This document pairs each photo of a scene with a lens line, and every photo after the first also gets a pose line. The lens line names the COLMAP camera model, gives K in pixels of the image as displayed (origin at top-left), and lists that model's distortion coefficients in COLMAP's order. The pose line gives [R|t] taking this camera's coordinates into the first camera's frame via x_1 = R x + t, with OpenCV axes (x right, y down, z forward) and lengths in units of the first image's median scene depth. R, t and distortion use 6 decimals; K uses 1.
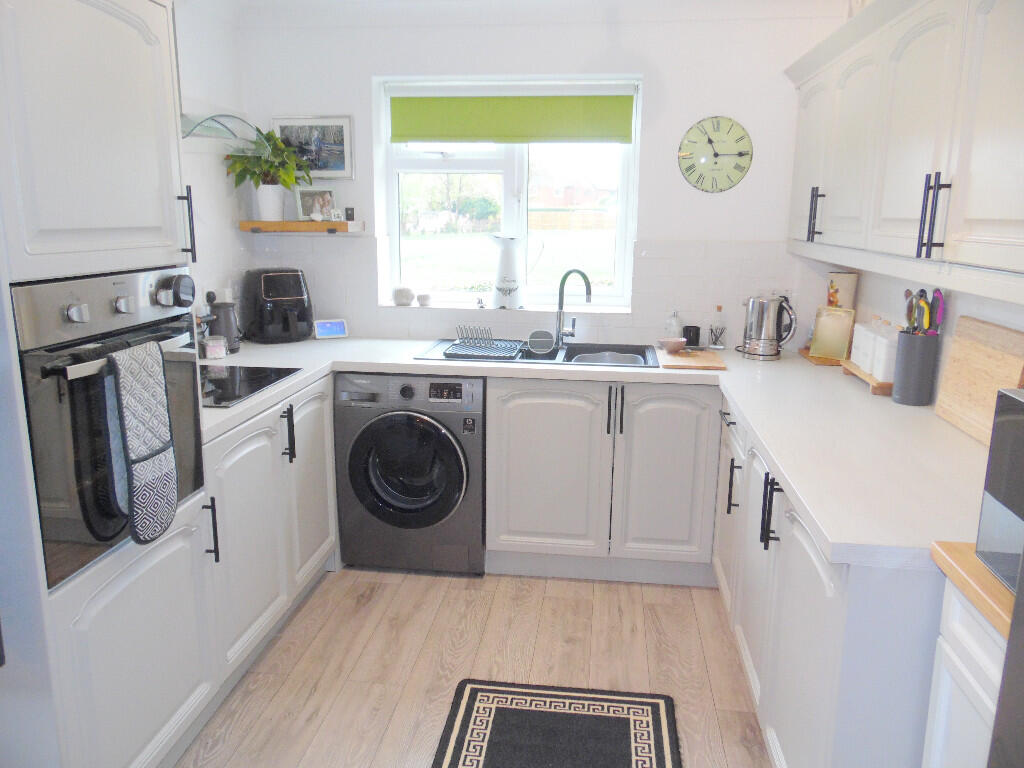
lens RADIAL K [[775.2, 0, 513.8], [0, 775.2, 380.0], [0, 0, 1]] dist [-0.026823, 0.063679]
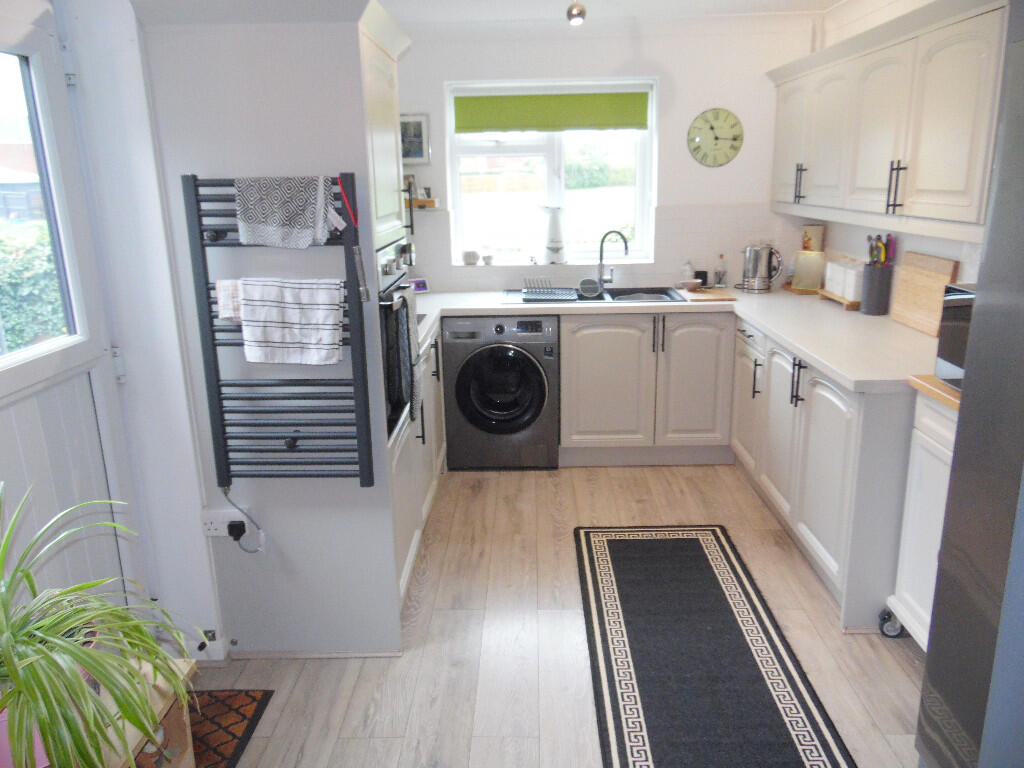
lens RADIAL K [[775.2, 0, 513.8], [0, 775.2, 380.0], [0, 0, 1]] dist [-0.026823, 0.063679]
pose [[0.994249, -0.056695, 0.090854, -0.232381], [0.052471, 0.997457, 0.048226, 0.037900], [-0.093357, -0.043181, 0.994696, -0.301640]]
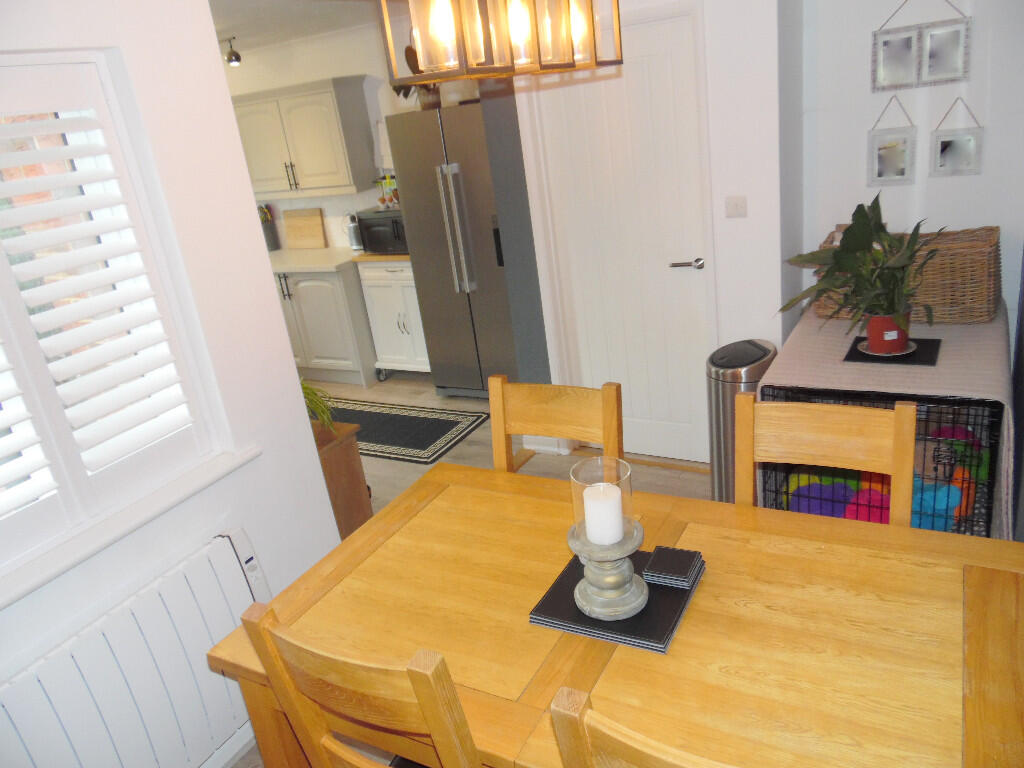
lens RADIAL K [[775.2, 0, 513.8], [0, 775.2, 380.0], [0, 0, 1]] dist [-0.026823, 0.063679]
pose [[0.382442, -0.381154, 0.841700, -1.160117], [0.327320, 0.907764, 0.262347, 0.006680], [-0.864060, 0.175173, 0.471926, -0.621390]]
